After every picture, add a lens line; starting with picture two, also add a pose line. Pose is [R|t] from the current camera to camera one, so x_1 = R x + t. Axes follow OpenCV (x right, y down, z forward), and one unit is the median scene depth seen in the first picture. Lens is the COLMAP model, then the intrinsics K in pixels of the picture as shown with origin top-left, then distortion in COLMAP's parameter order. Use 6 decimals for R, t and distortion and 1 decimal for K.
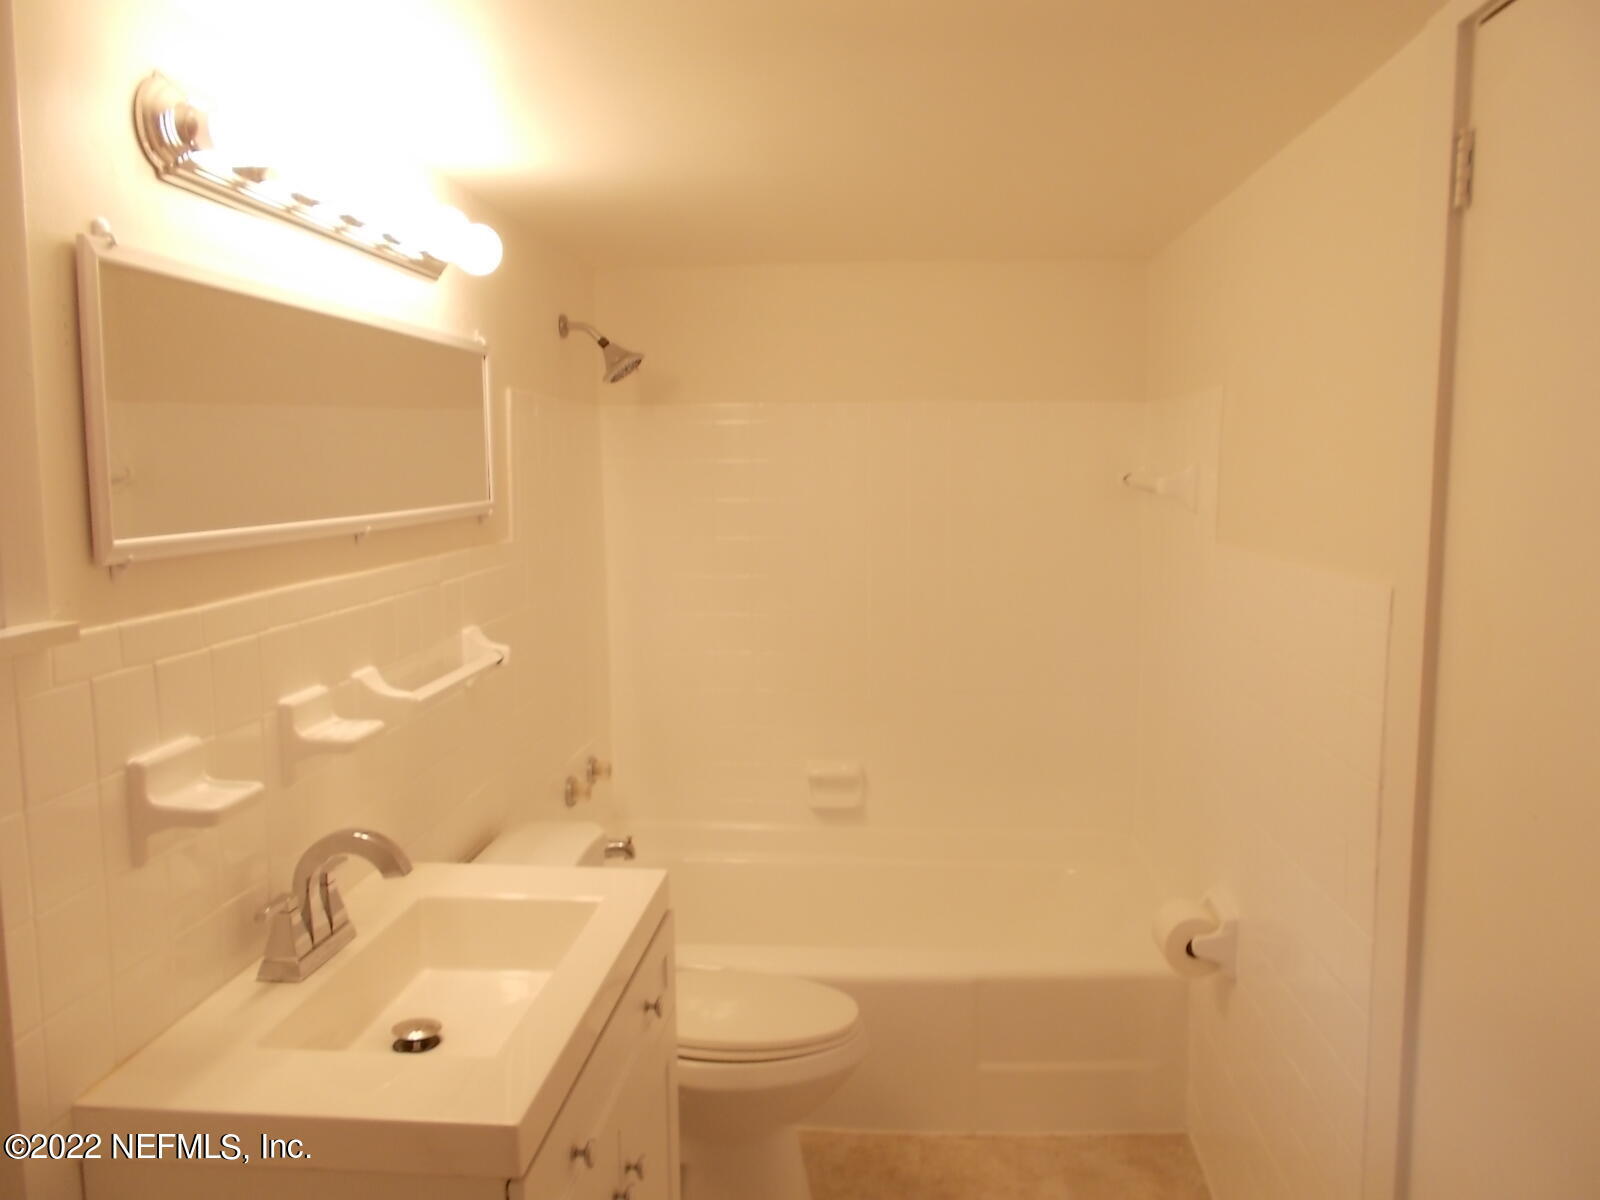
lens RADIAL K [[1212.4, 0, 801.2], [0, 1212.4, 604.2], [0, 0, 1]] dist [-0.011967, -0.010307]
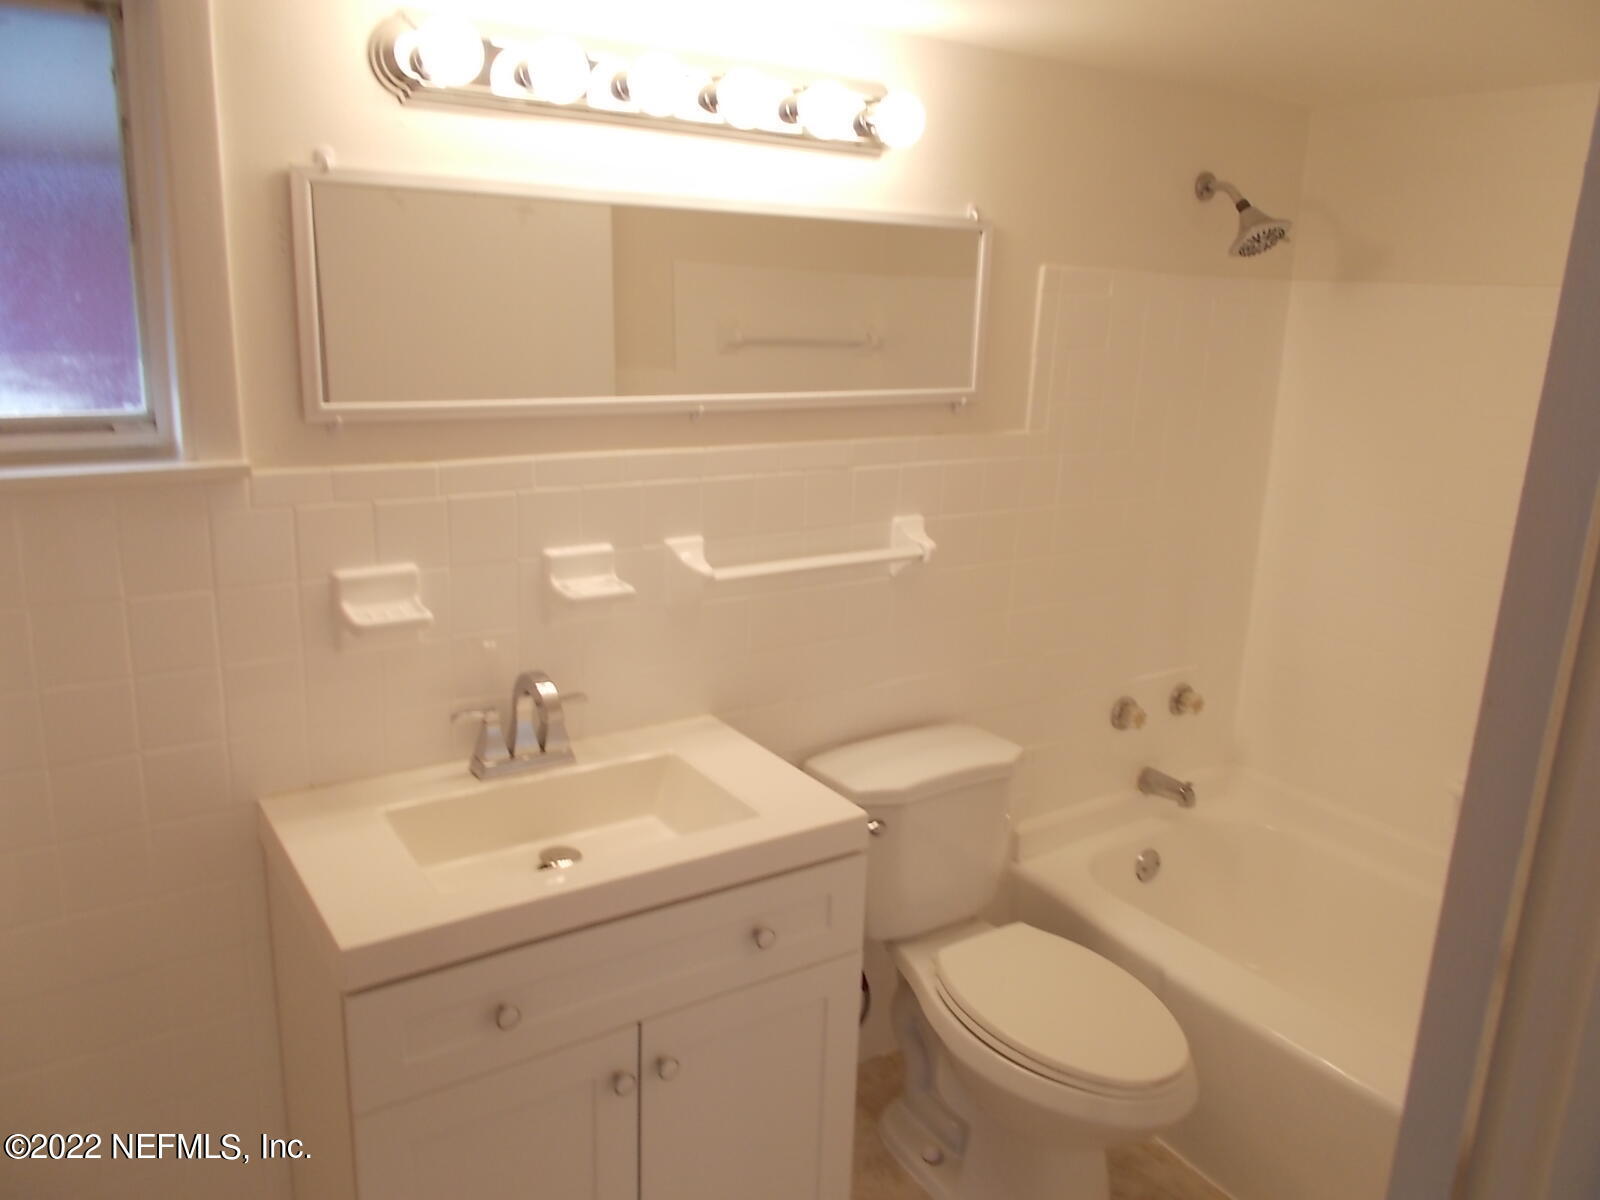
lens RADIAL K [[1212.4, 0, 799.6], [0, 1212.4, 593.5], [0, 0, 1]] dist [-0.011967, -0.010307]
pose [[0.624565, 0.226343, -0.747454, 0.484807], [-0.134636, 0.973957, 0.182431, -0.101019], [0.769280, -0.013306, 0.638774, 0.350921]]
